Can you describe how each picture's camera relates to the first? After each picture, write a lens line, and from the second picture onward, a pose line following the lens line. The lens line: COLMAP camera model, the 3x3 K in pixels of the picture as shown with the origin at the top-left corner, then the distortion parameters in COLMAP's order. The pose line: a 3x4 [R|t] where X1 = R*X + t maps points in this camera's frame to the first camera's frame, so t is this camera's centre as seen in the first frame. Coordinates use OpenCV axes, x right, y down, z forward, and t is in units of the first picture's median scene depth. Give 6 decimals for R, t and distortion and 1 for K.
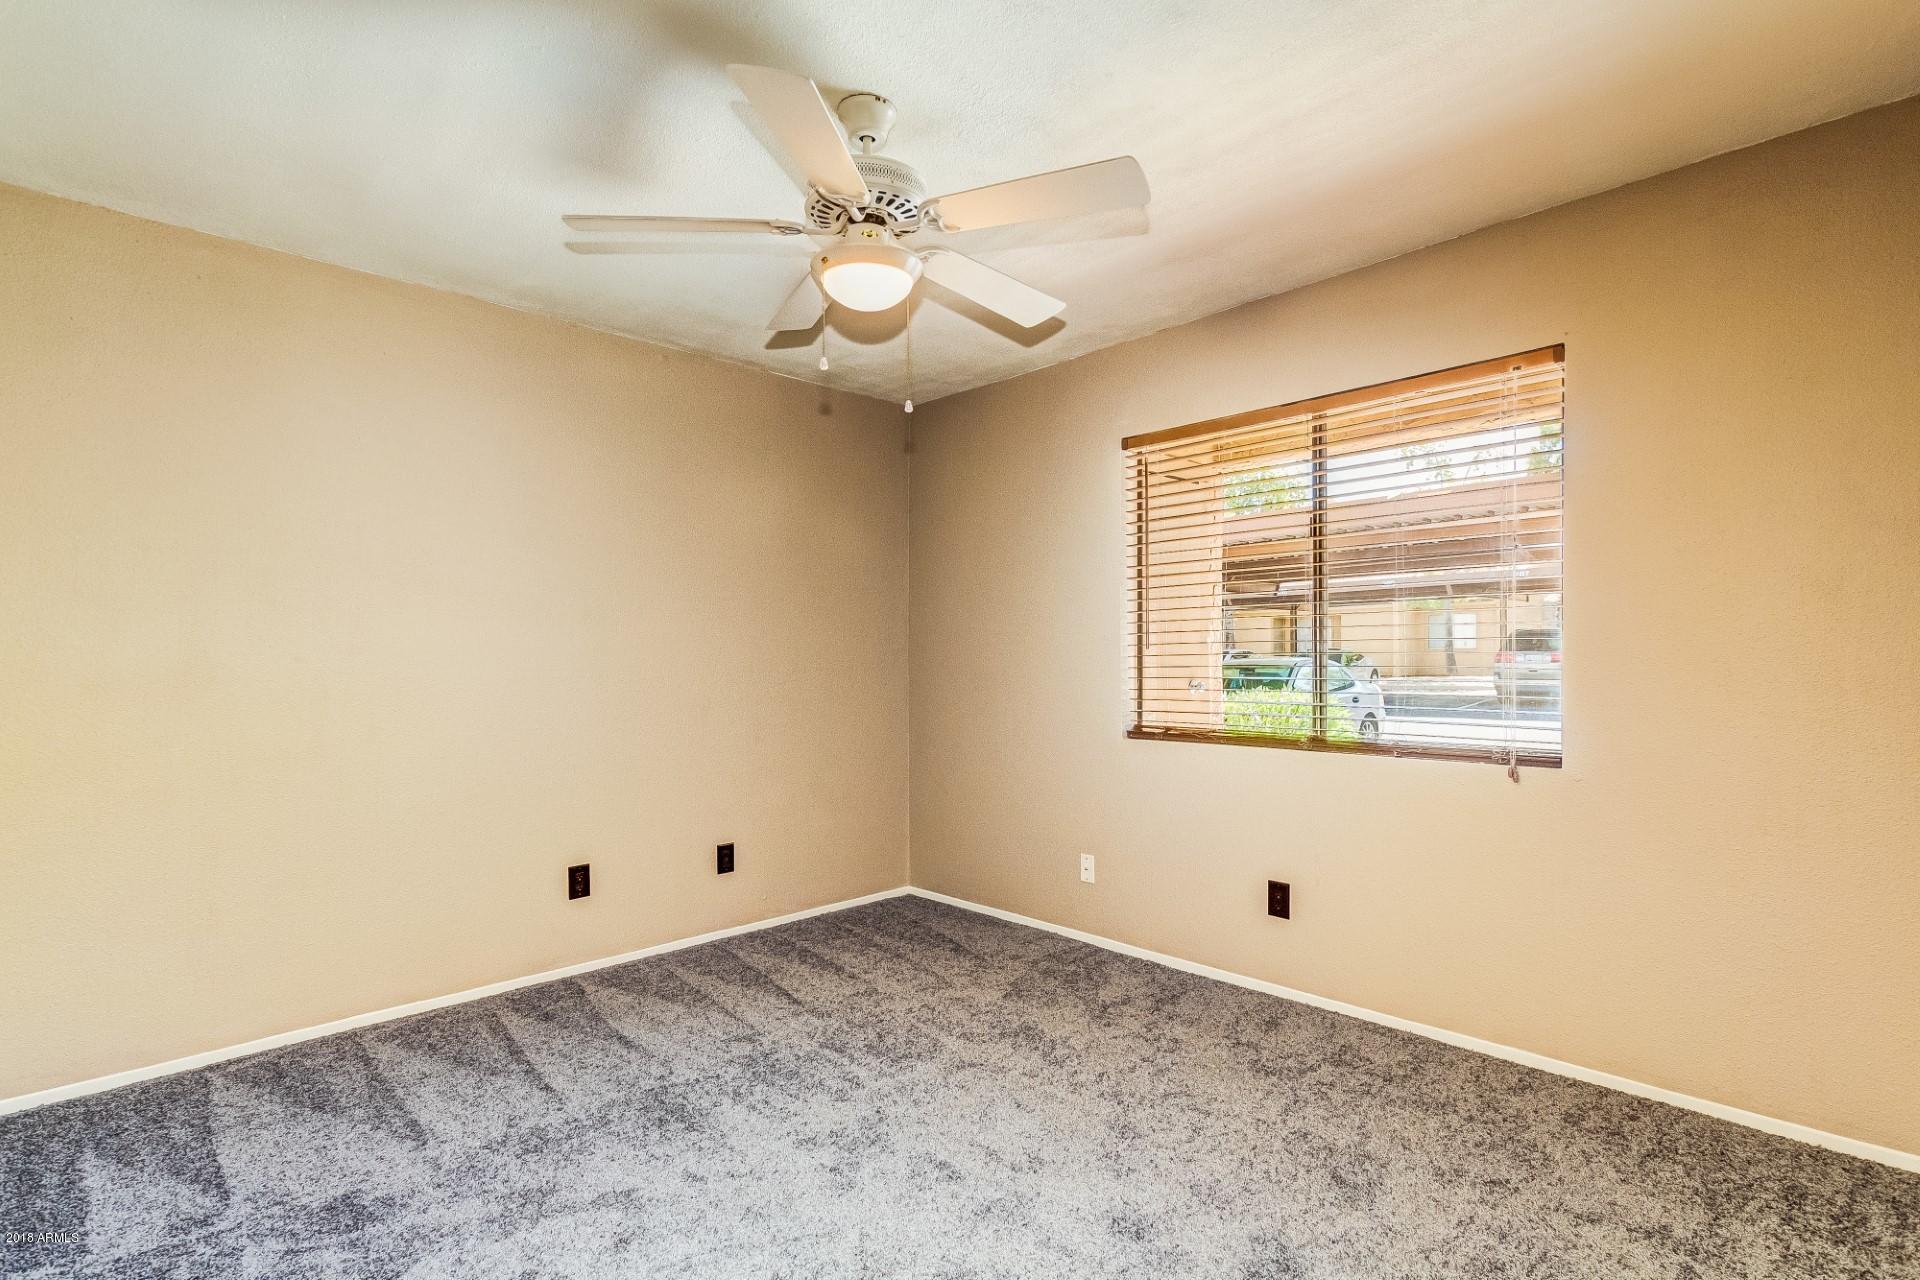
lens RADIAL K [[908.3, 0, 960.0], [0, 908.3, 640.0], [0, 0, 1]] dist [0.001301, -0.000005]
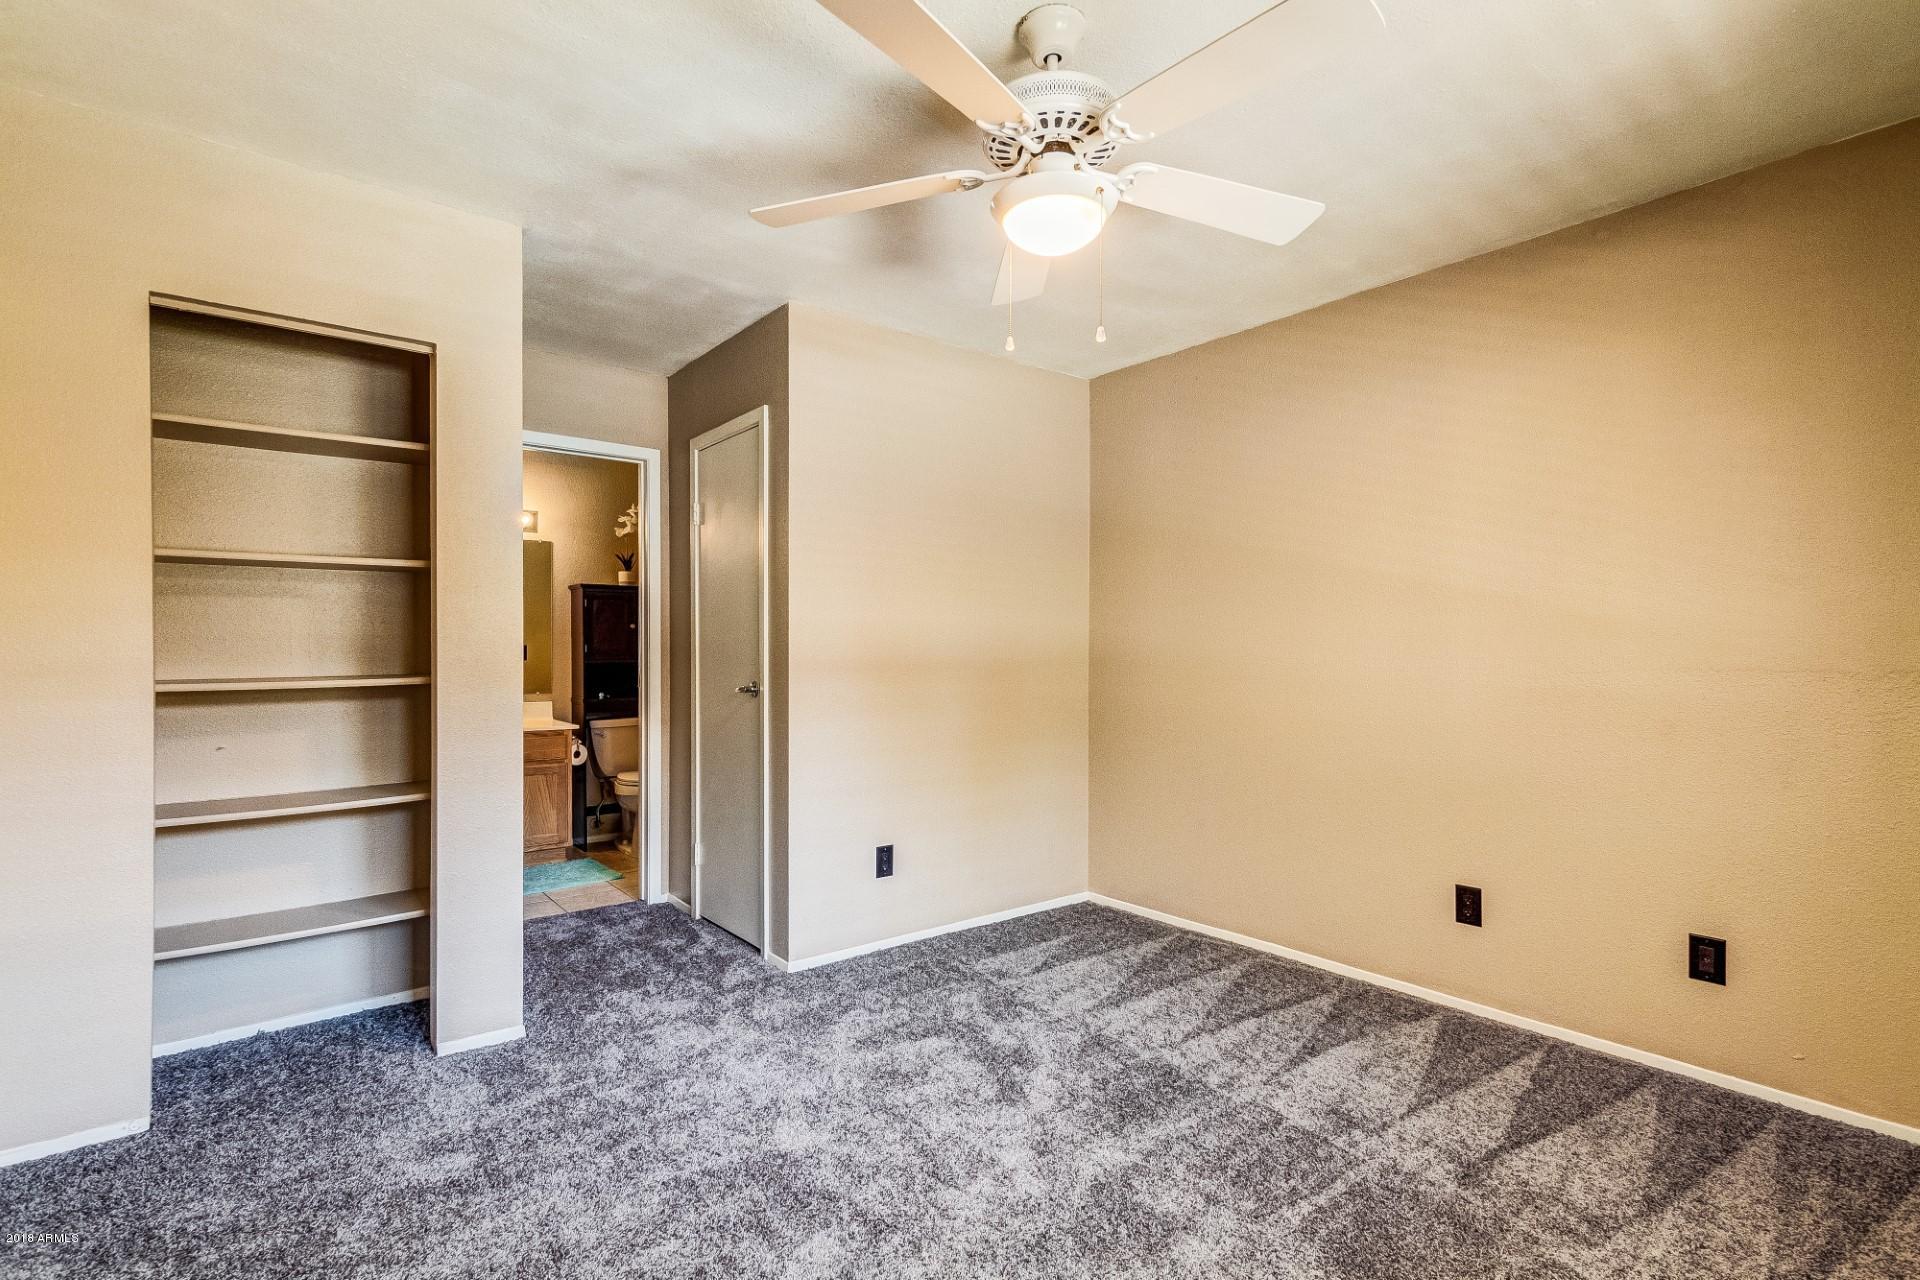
lens RADIAL K [[908.3, 0, 960.0], [0, 908.3, 640.0], [0, 0, 1]] dist [0.001301, -0.000005]
pose [[-0.098788, 0.002932, -0.995104, 0.576040], [0.025876, 0.999665, 0.000377, 0.000117], [0.994772, -0.025712, -0.098830, 0.718549]]
